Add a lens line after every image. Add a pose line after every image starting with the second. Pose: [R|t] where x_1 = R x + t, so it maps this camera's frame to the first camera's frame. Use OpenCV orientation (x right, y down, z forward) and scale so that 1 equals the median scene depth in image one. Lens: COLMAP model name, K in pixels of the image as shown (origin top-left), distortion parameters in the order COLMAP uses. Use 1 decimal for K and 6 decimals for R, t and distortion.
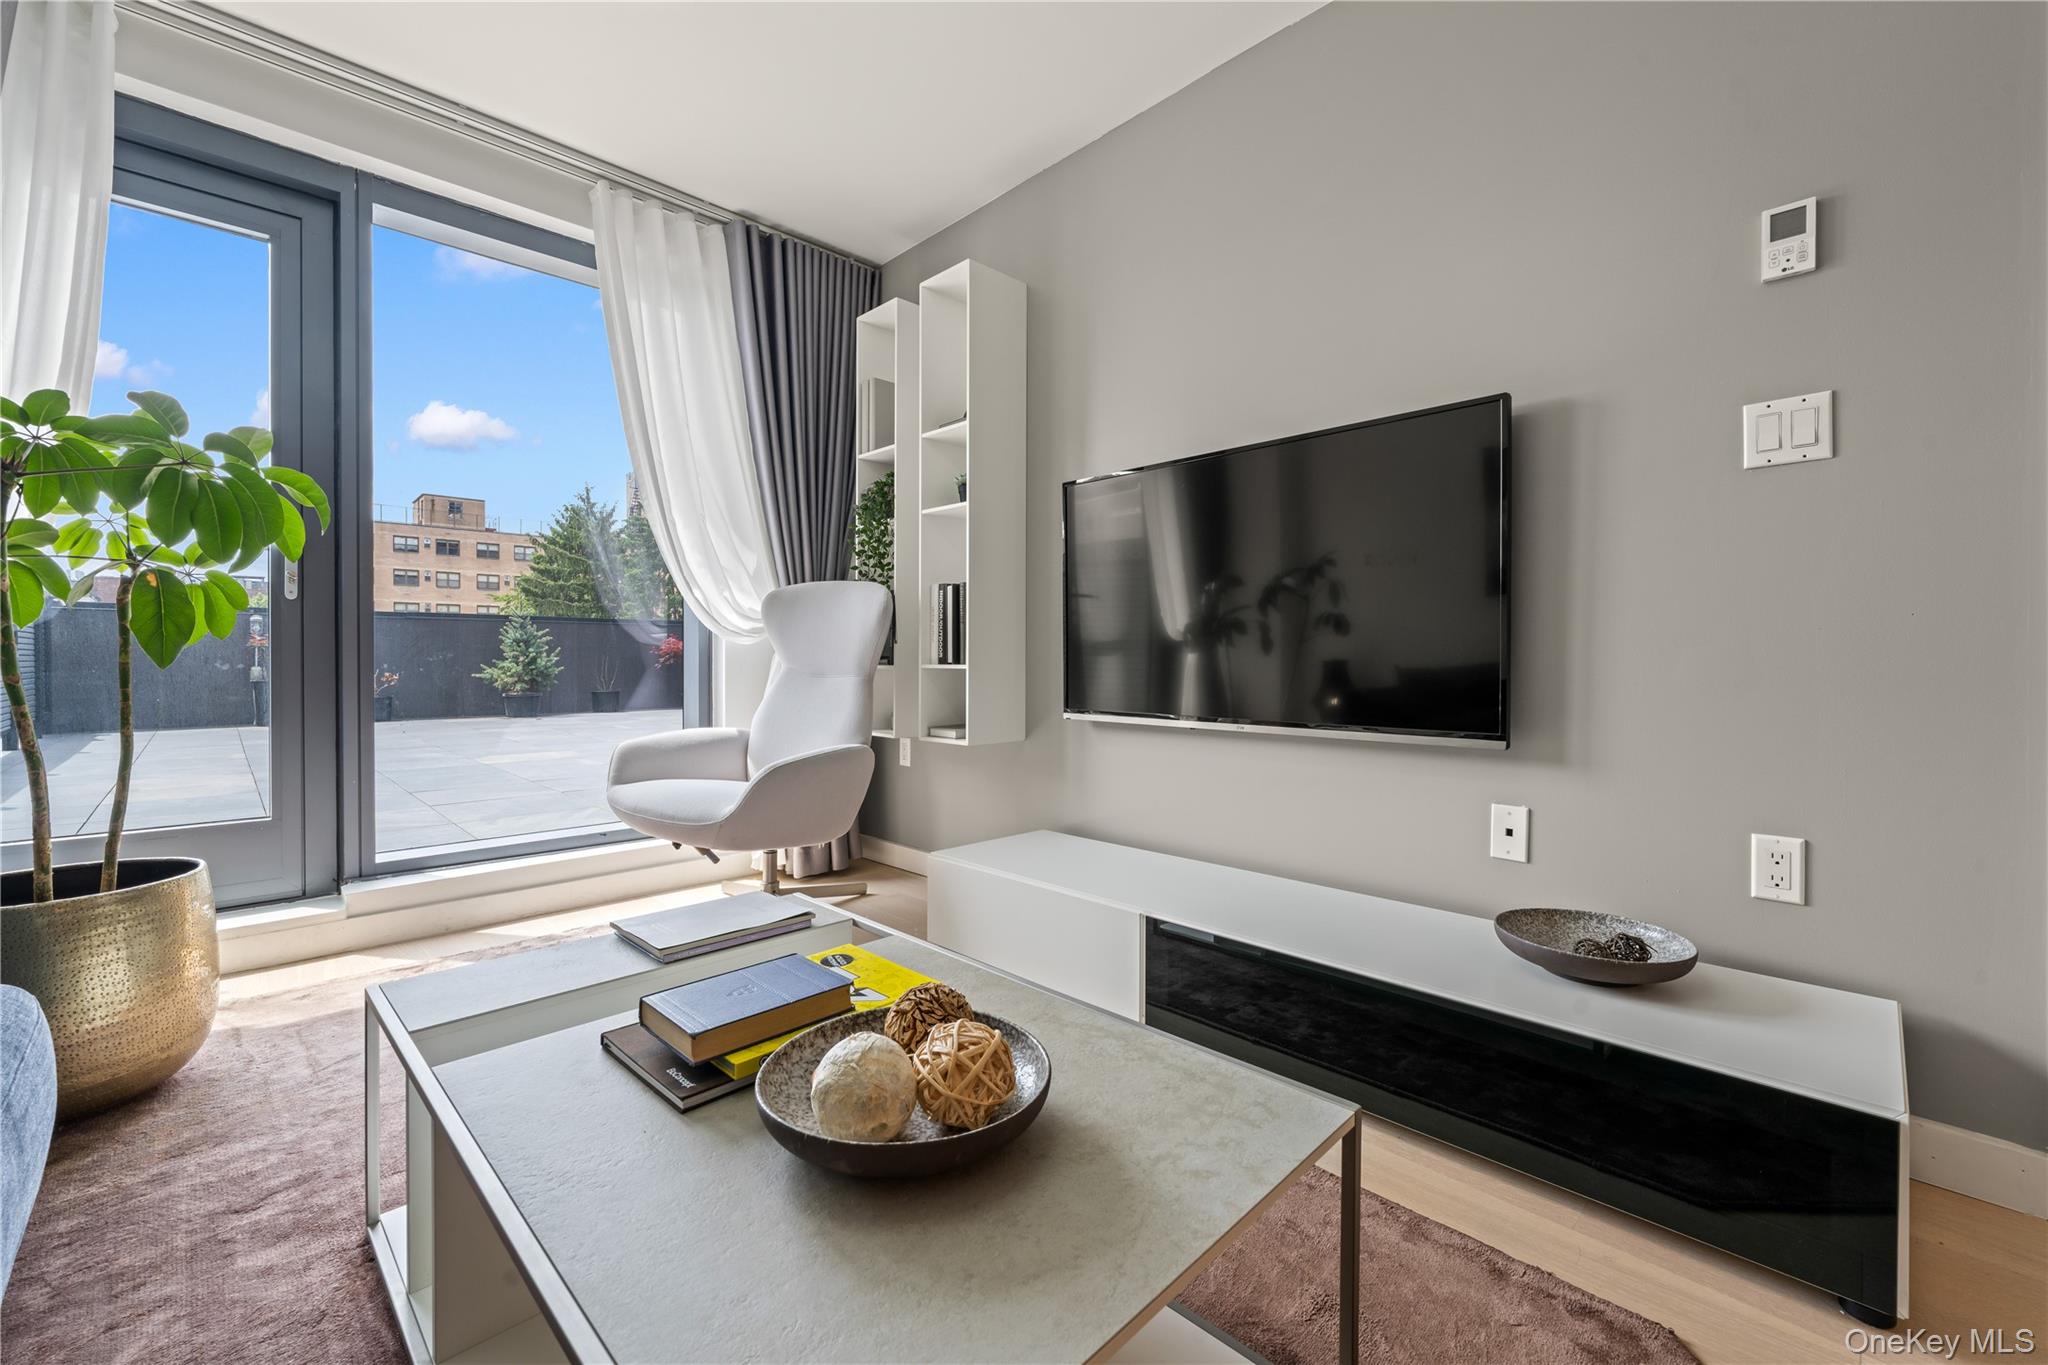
lens RADIAL K [[846.6, 0, 1022.5], [0, 846.6, 688.8], [0, 0, 1]] dist [-0.003695, -0.000428]
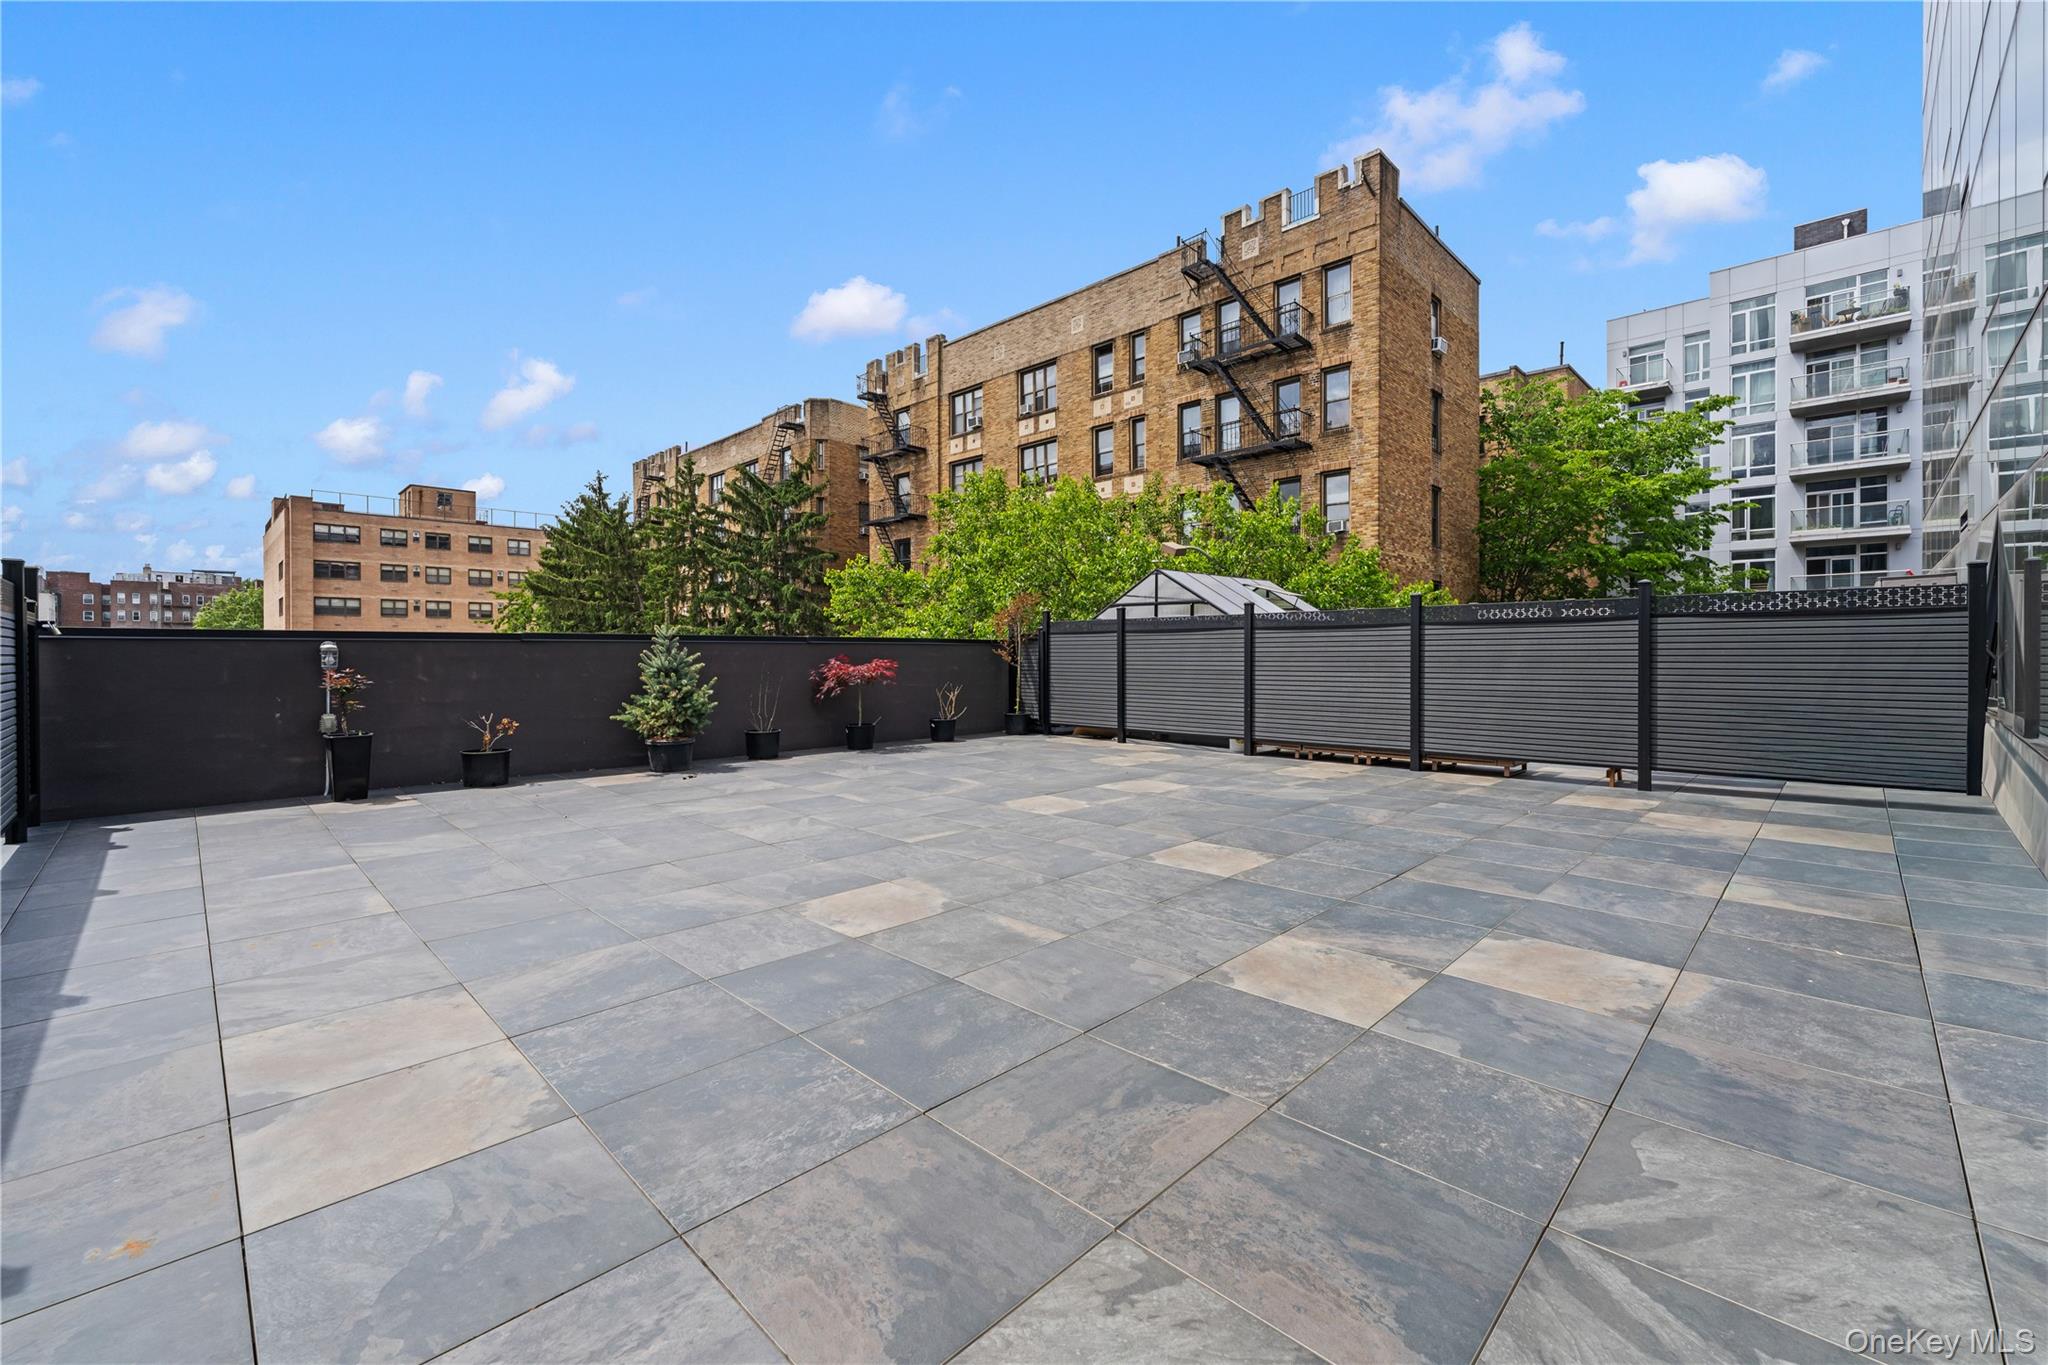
lens RADIAL K [[846.6, 0, 1022.5], [0, 846.6, 688.8], [0, 0, 1]] dist [-0.003695, -0.000428]
pose [[0.999769, -0.004590, 0.020991, -1.179064], [0.004413, 0.999954, 0.008469, -0.178436], [-0.021029, -0.008374, 0.999744, 0.964240]]
